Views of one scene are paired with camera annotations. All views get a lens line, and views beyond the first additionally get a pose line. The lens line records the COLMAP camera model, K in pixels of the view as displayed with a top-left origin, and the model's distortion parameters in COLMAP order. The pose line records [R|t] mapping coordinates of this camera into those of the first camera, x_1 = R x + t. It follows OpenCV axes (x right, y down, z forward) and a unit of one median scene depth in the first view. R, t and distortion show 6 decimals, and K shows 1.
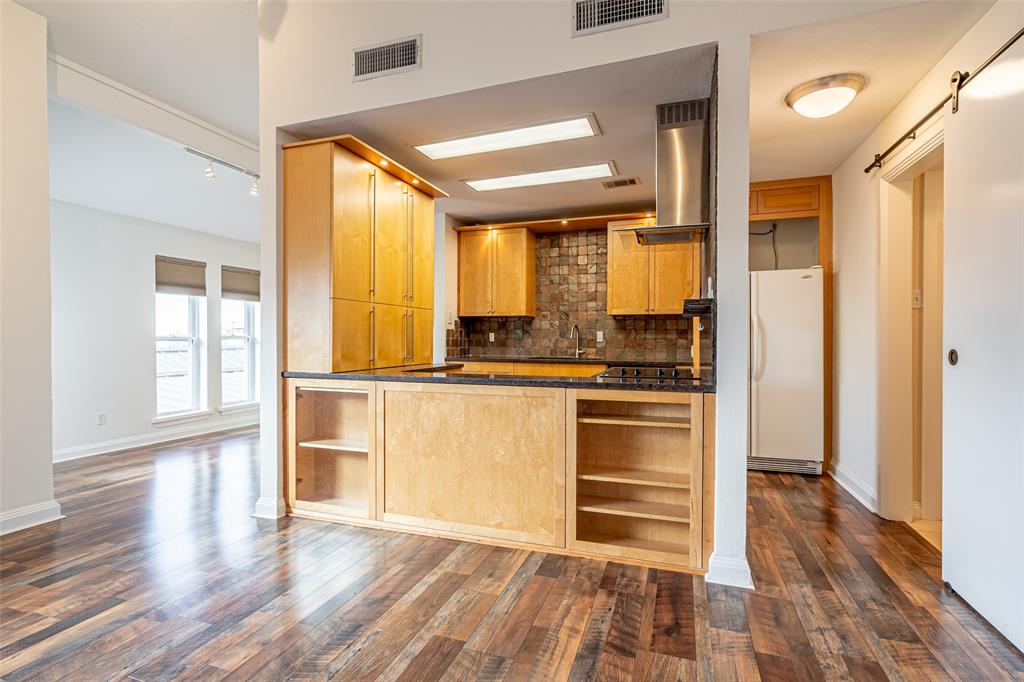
lens RADIAL K [[462.8, 0, 519.1], [0, 462.8, 344.8], [0, 0, 1]] dist [0.000201, 0.001164]
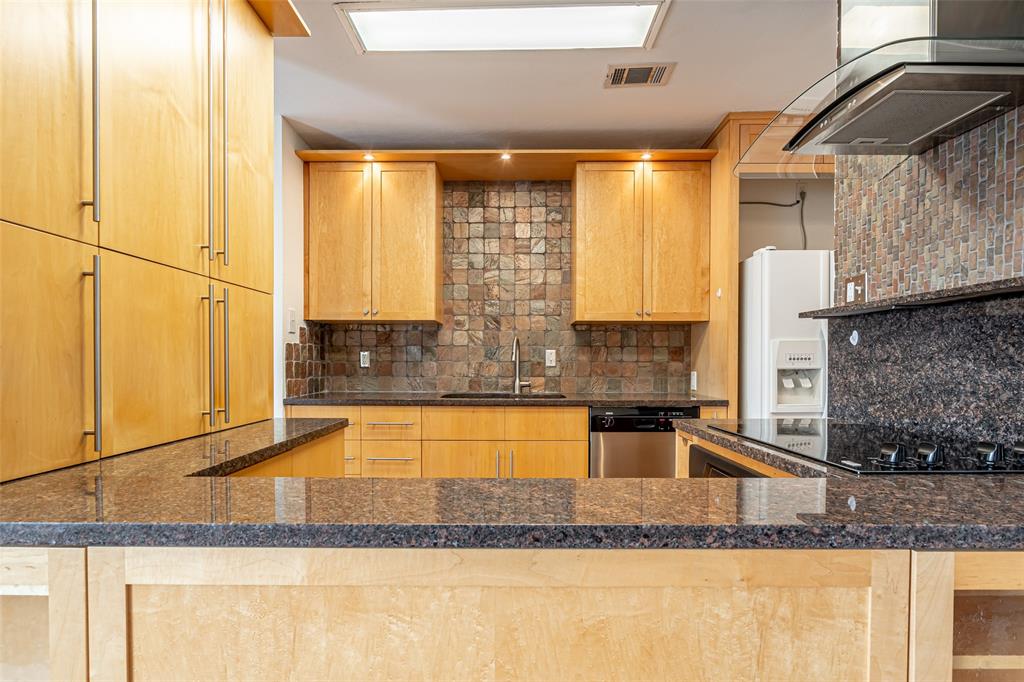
lens RADIAL K [[526.6, 0, 488.4], [0, 526.6, 368.9], [0, 0, 1]] dist [0.001945, 0.001113]
pose [[0.960945, -0.006148, 0.276672, -0.097785], [0.005819, 0.999981, 0.002008, -0.005028], [-0.276679, -0.000319, 0.960962, 0.358525]]
